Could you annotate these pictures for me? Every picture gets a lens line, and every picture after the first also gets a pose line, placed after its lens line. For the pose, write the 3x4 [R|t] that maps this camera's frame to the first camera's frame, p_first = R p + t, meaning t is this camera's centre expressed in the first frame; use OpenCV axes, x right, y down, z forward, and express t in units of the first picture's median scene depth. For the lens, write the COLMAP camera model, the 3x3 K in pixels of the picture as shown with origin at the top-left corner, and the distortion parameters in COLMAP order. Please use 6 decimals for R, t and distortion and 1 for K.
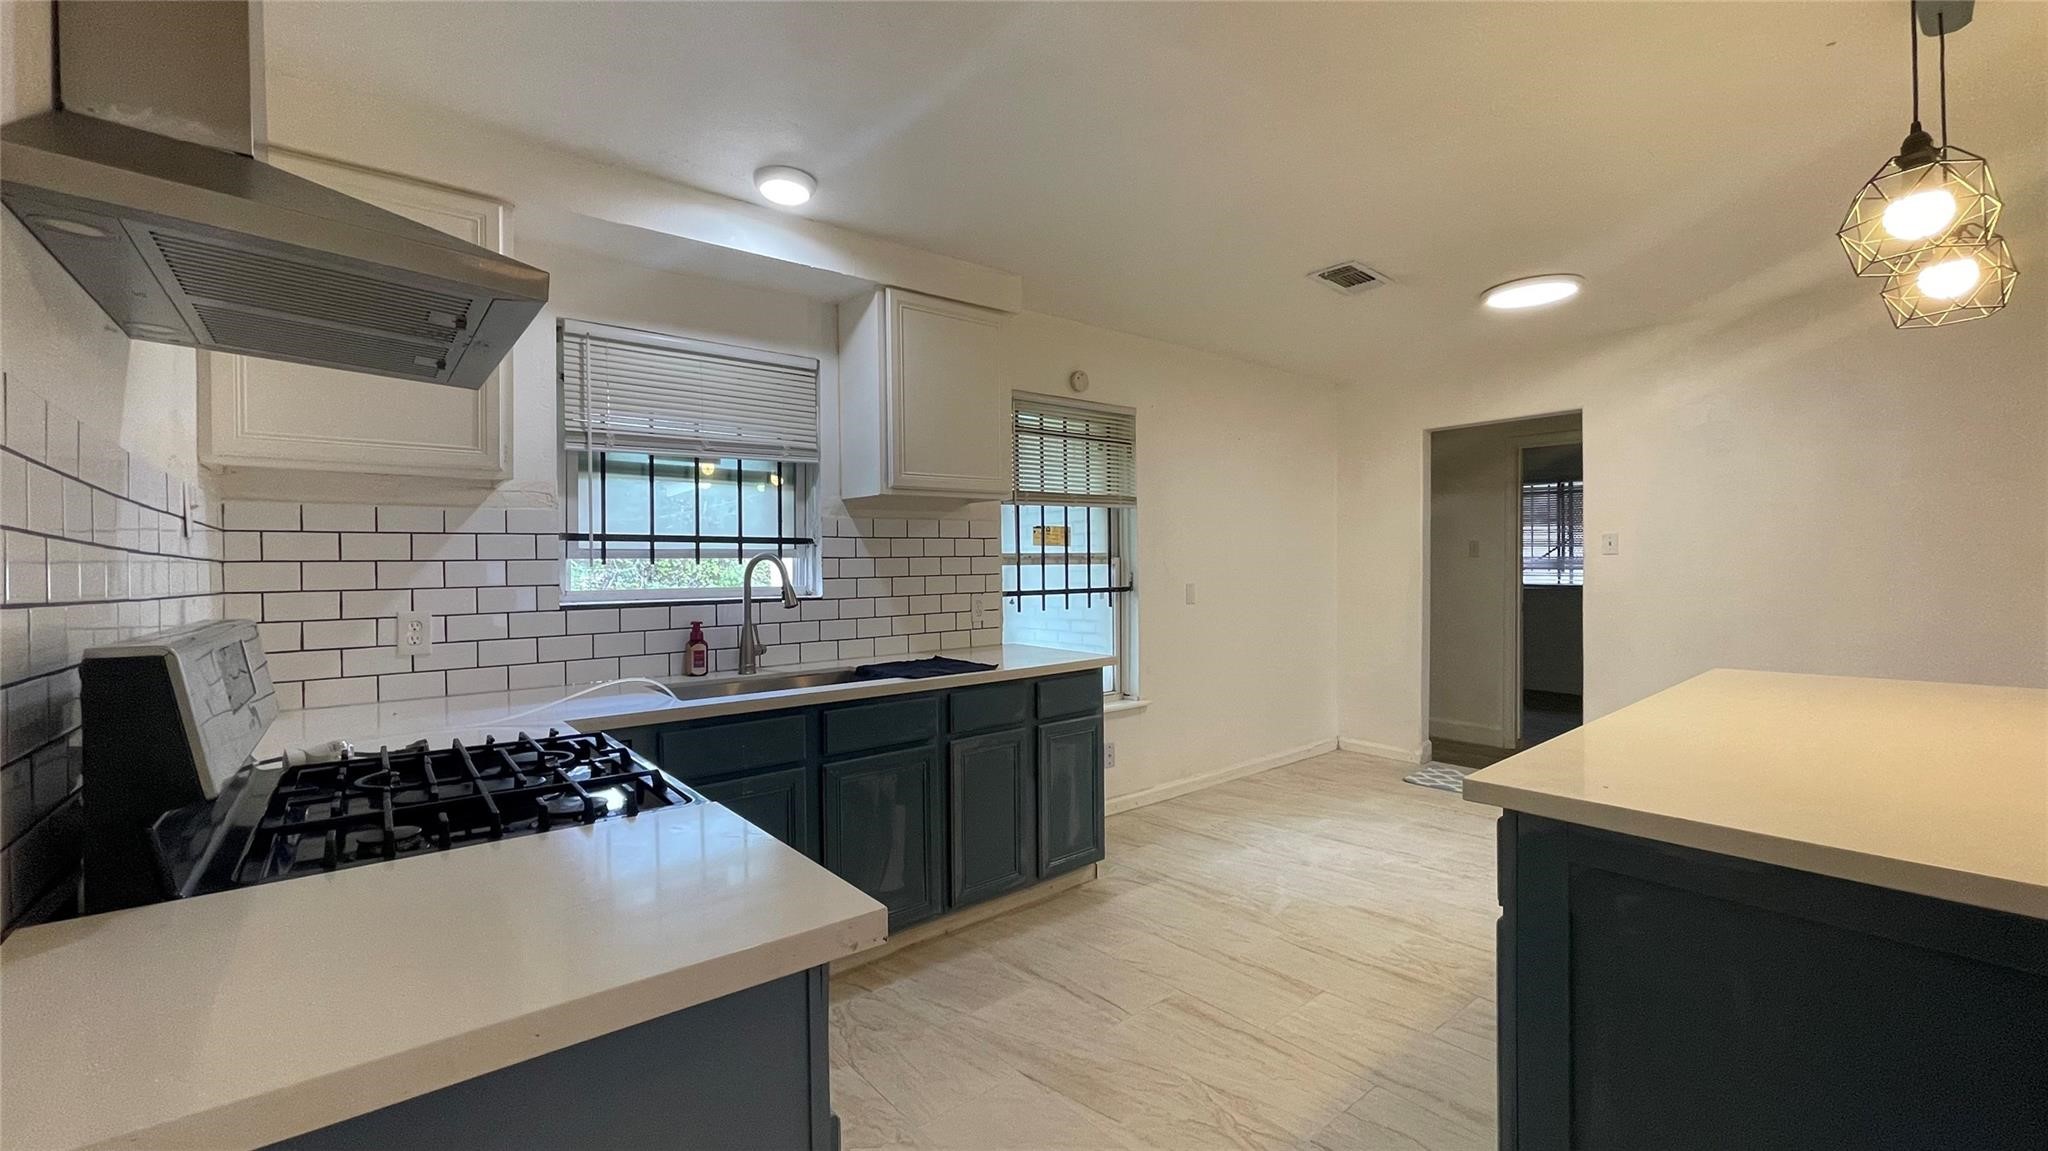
lens RADIAL K [[829.5, 0, 1021.3], [0, 829.5, 556.9], [0, 0, 1]] dist [0.000901, -0.000048]
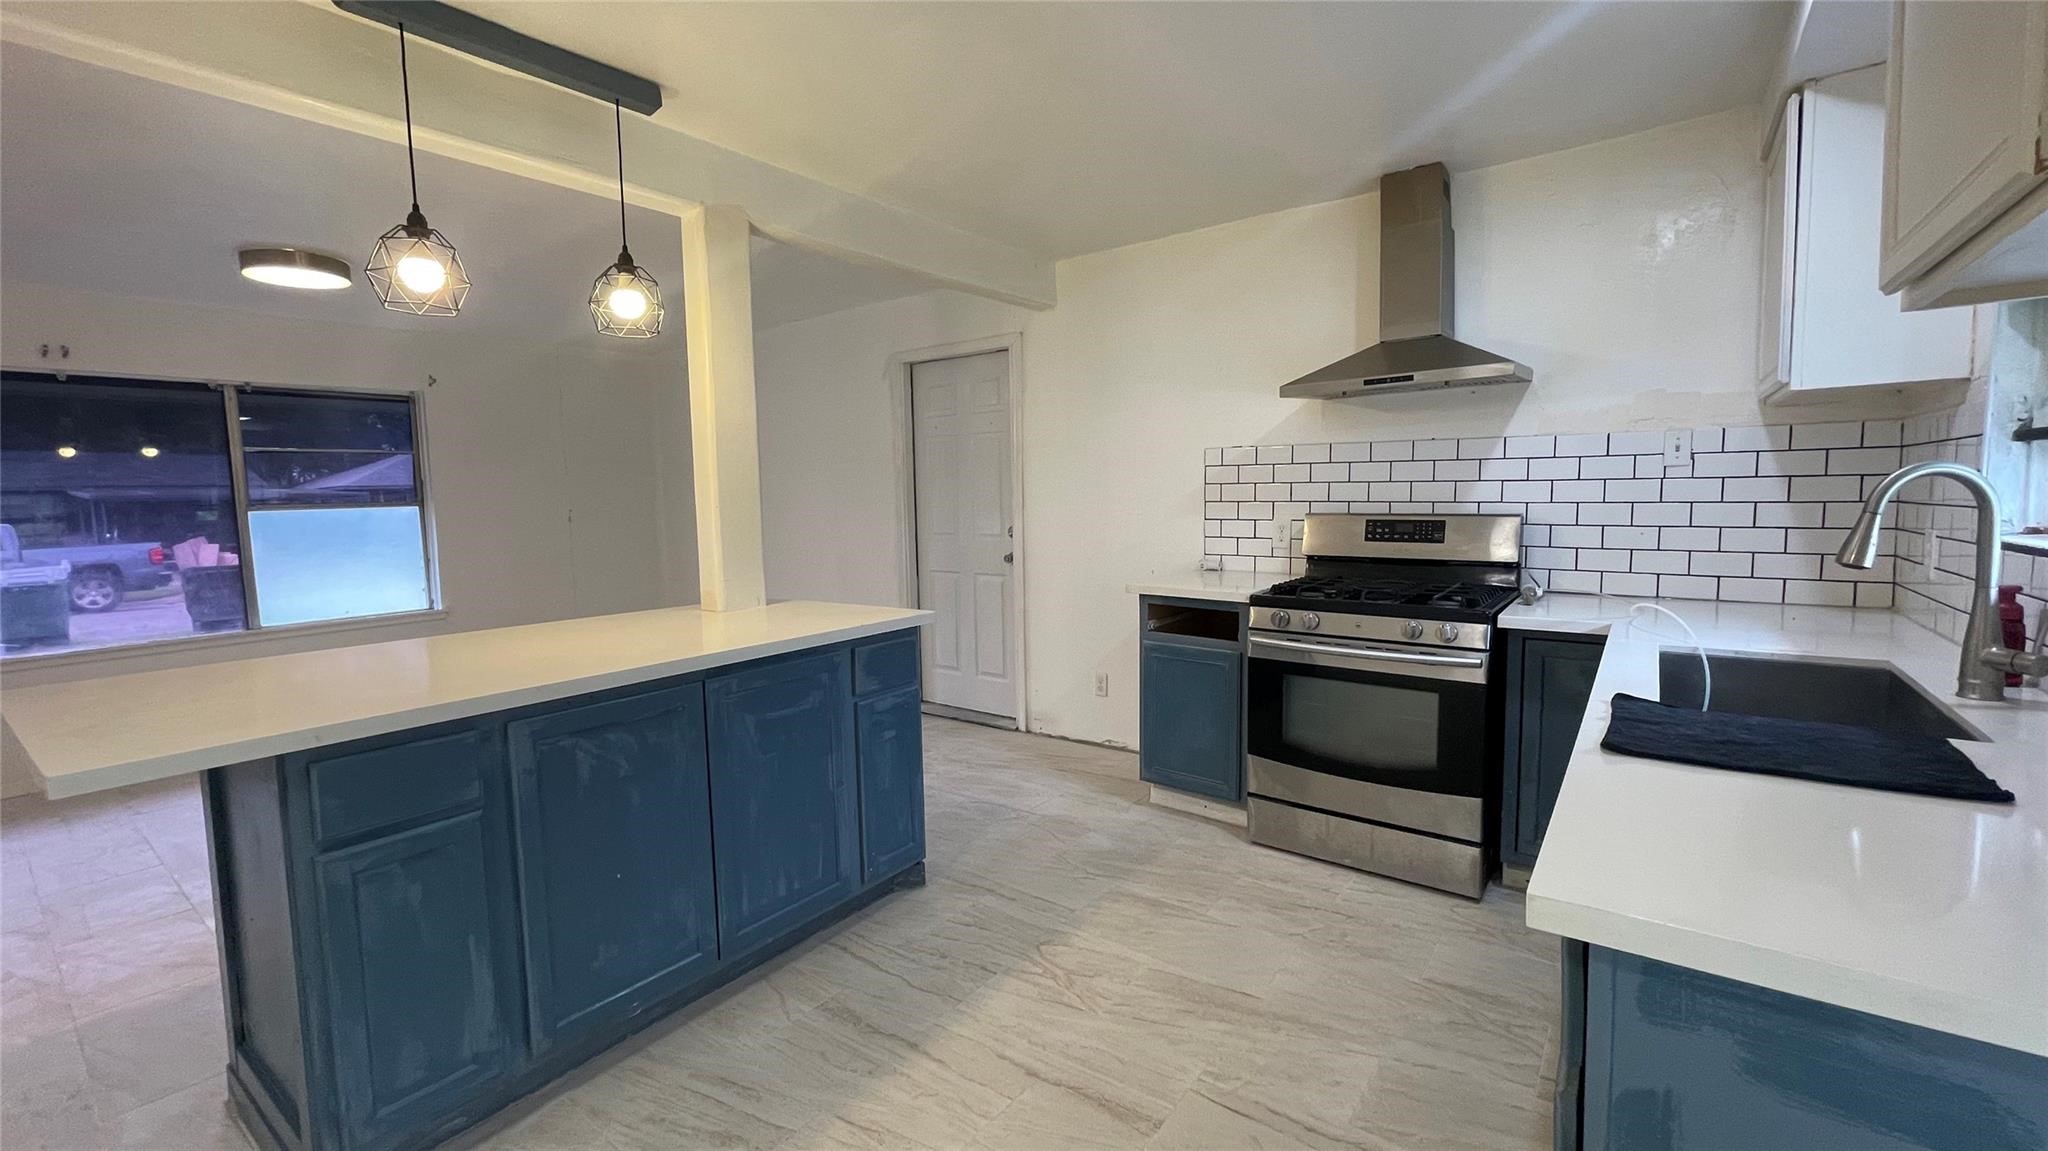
lens RADIAL K [[829.5, 0, 1025.3], [0, 829.5, 576.0], [0, 0, 1]] dist [0.000901, -0.000048]
pose [[-0.970732, 0.054523, -0.233894, 0.308003], [0.035319, 0.995710, 0.085528, 0.004797], [0.237554, 0.074764, -0.968493, 1.182555]]
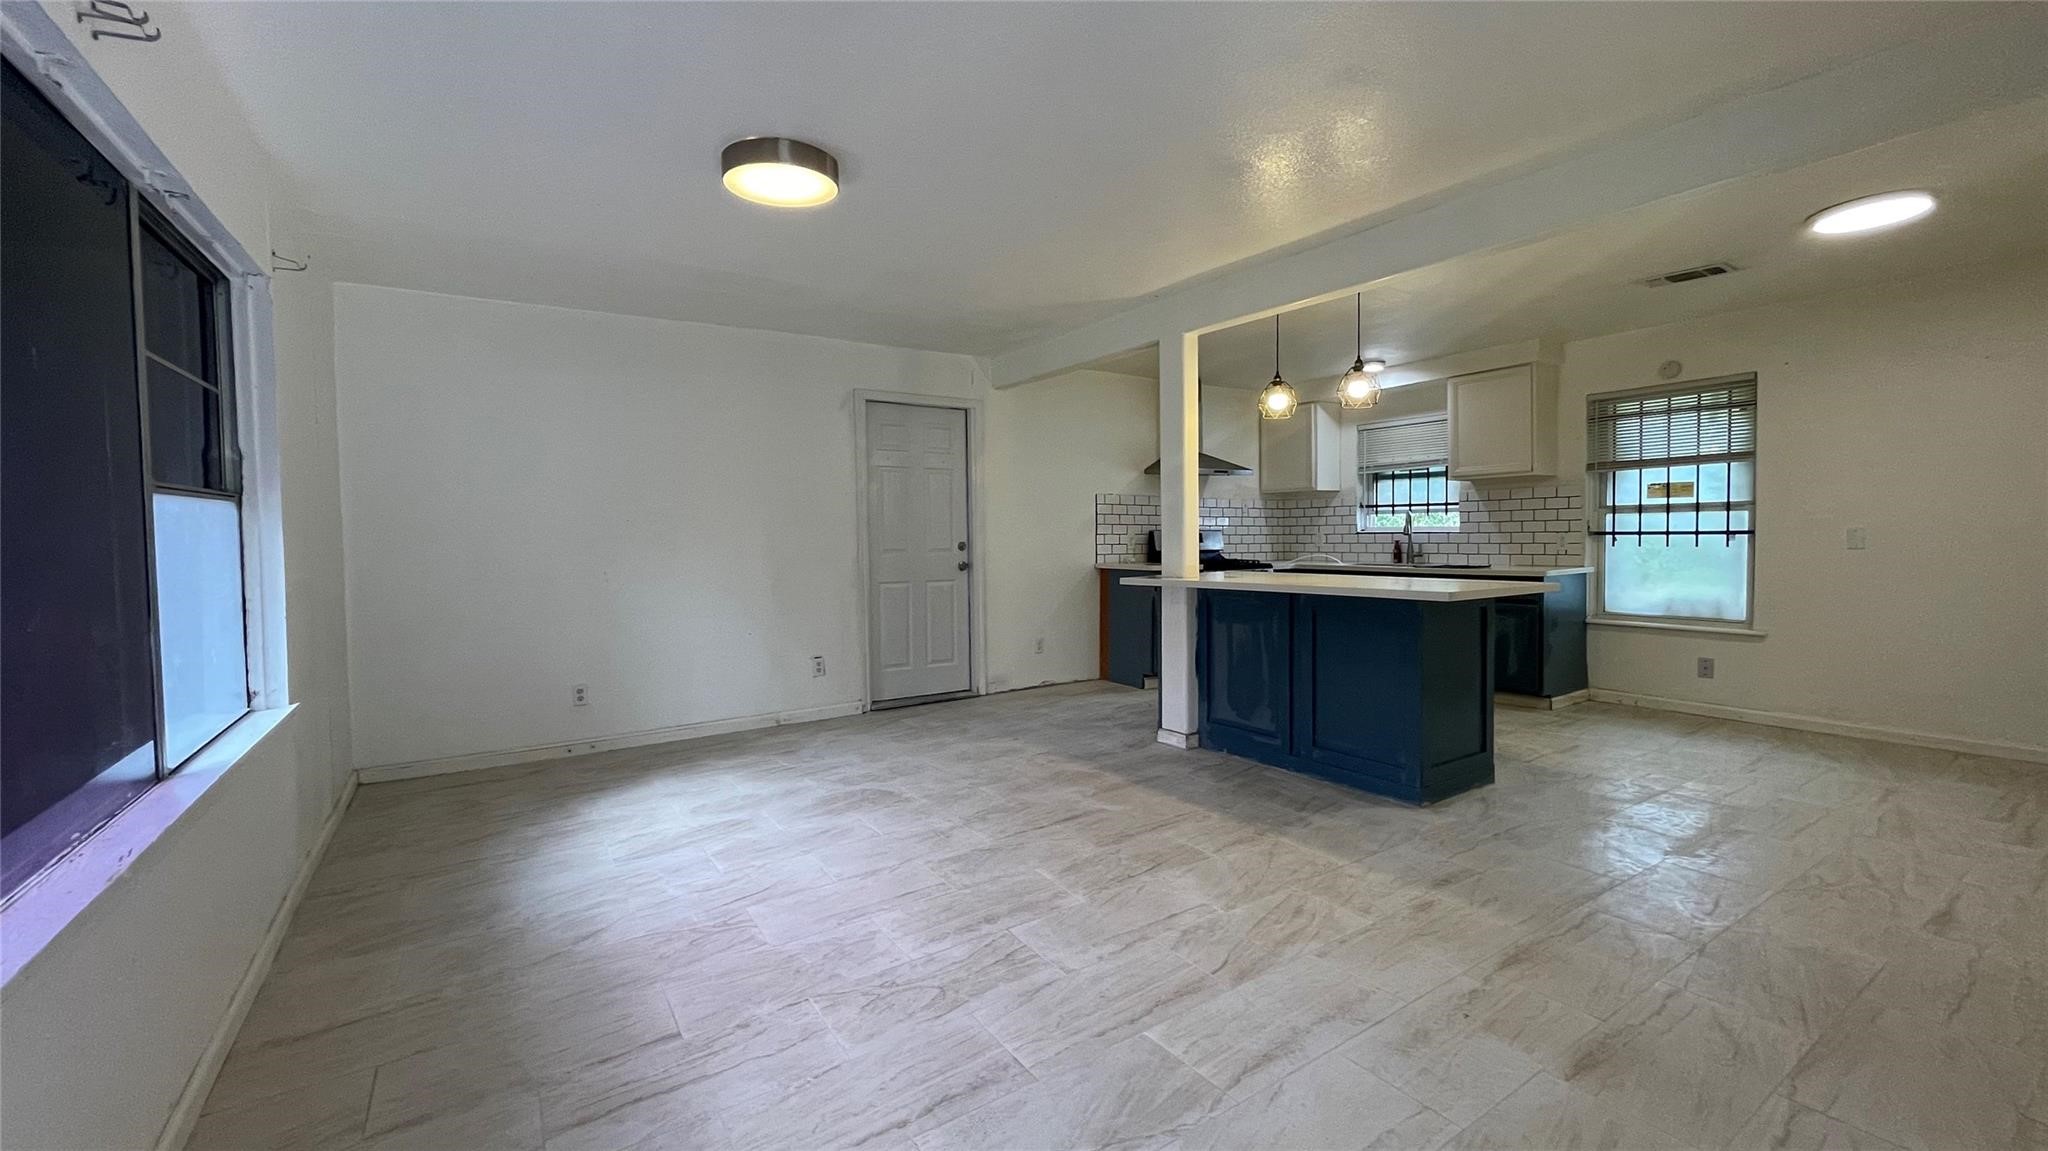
lens RADIAL K [[829.5, 0, 1026.7], [0, 829.5, 562.5], [0, 0, 1]] dist [0.000901, -0.000048]
pose [[-0.104383, 0.049579, -0.993301, 1.777834], [0.024569, 0.998580, 0.047261, 0.002491], [0.994234, -0.019471, -0.105453, 0.169328]]
